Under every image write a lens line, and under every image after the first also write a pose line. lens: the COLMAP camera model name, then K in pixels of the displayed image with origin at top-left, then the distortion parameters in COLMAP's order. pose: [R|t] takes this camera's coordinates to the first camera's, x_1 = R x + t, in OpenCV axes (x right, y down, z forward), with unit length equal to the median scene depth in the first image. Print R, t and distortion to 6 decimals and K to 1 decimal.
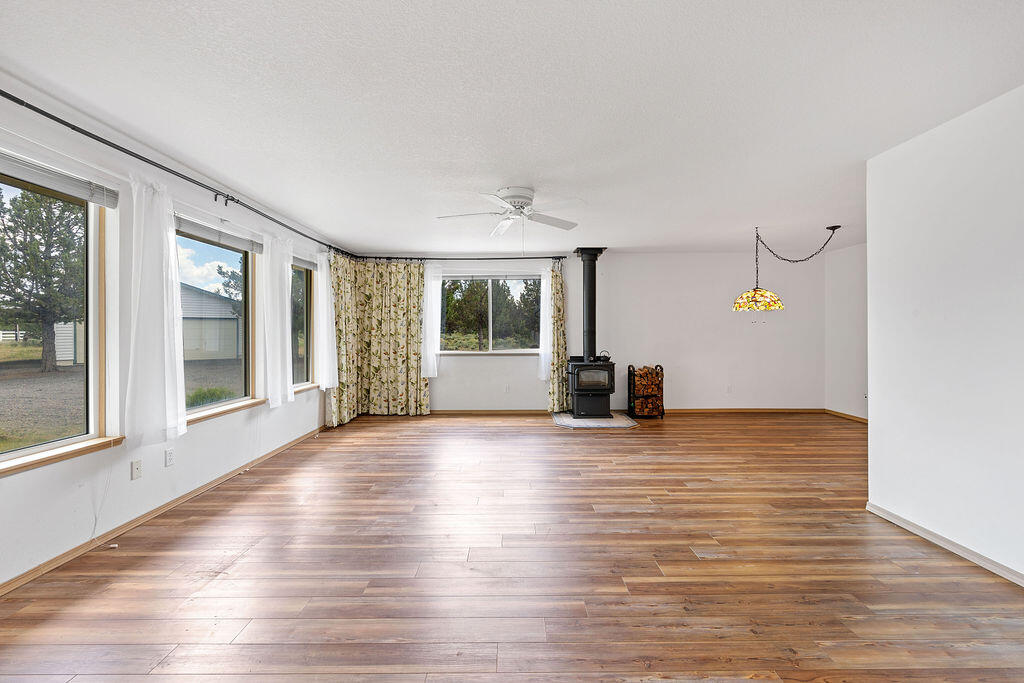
lens RADIAL K [[442.7, 0, 511.3], [0, 442.7, 338.0], [0, 0, 1]] dist [0.000739, -0.000363]
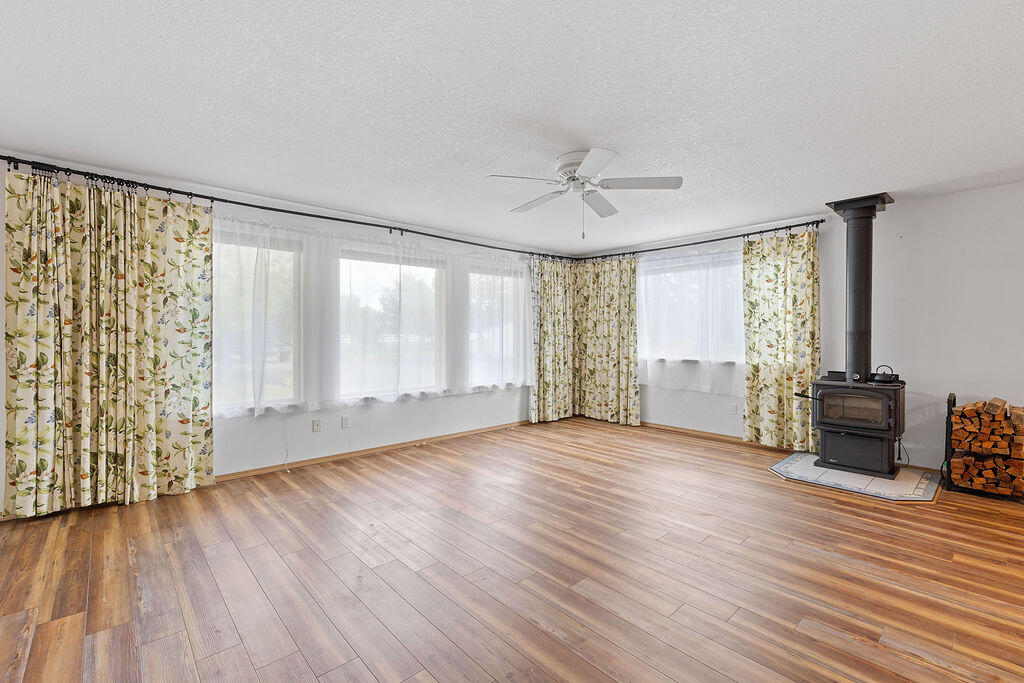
lens RADIAL K [[442.7, 0, 511.4], [0, 442.7, 344.3], [0, 0, 1]] dist [0.000739, -0.000363]
pose [[0.670141, 0.018320, -0.742008, 0.310538], [-0.009601, 0.999826, 0.016014, -0.004489], [0.742172, -0.003608, 0.670200, 0.215765]]
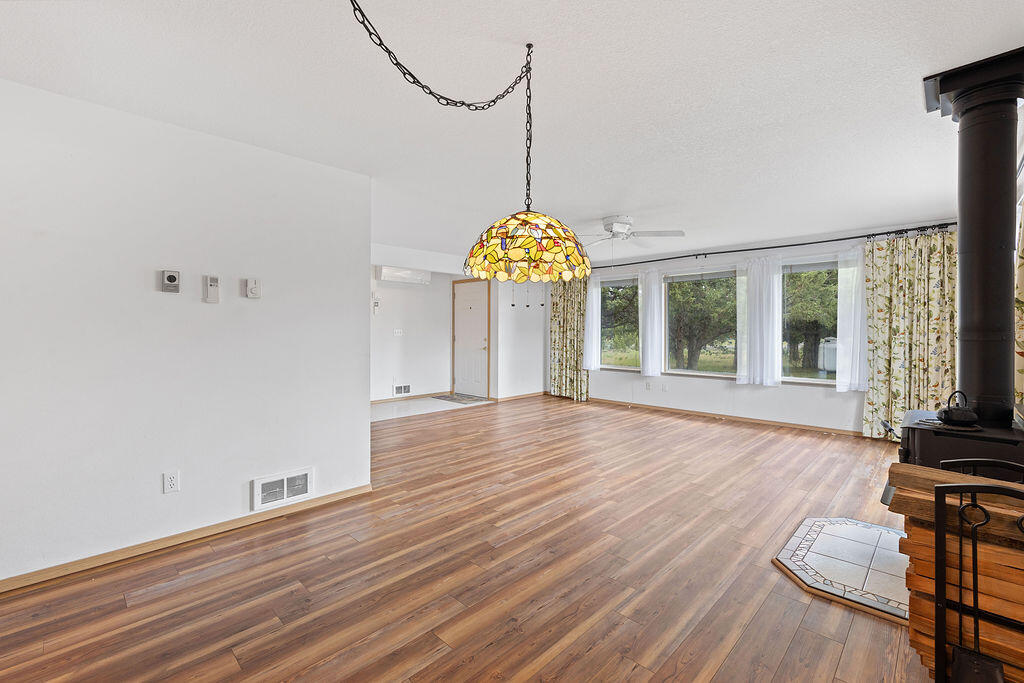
lens RADIAL K [[442.7, 0, 516.3], [0, 442.7, 331.9], [0, 0, 1]] dist [0.000739, -0.000363]
pose [[-0.701030, 0.001011, -0.713131, 0.648168], [-0.008564, 0.999915, 0.009836, -0.012670], [0.713080, 0.013002, -0.700962, 0.983156]]
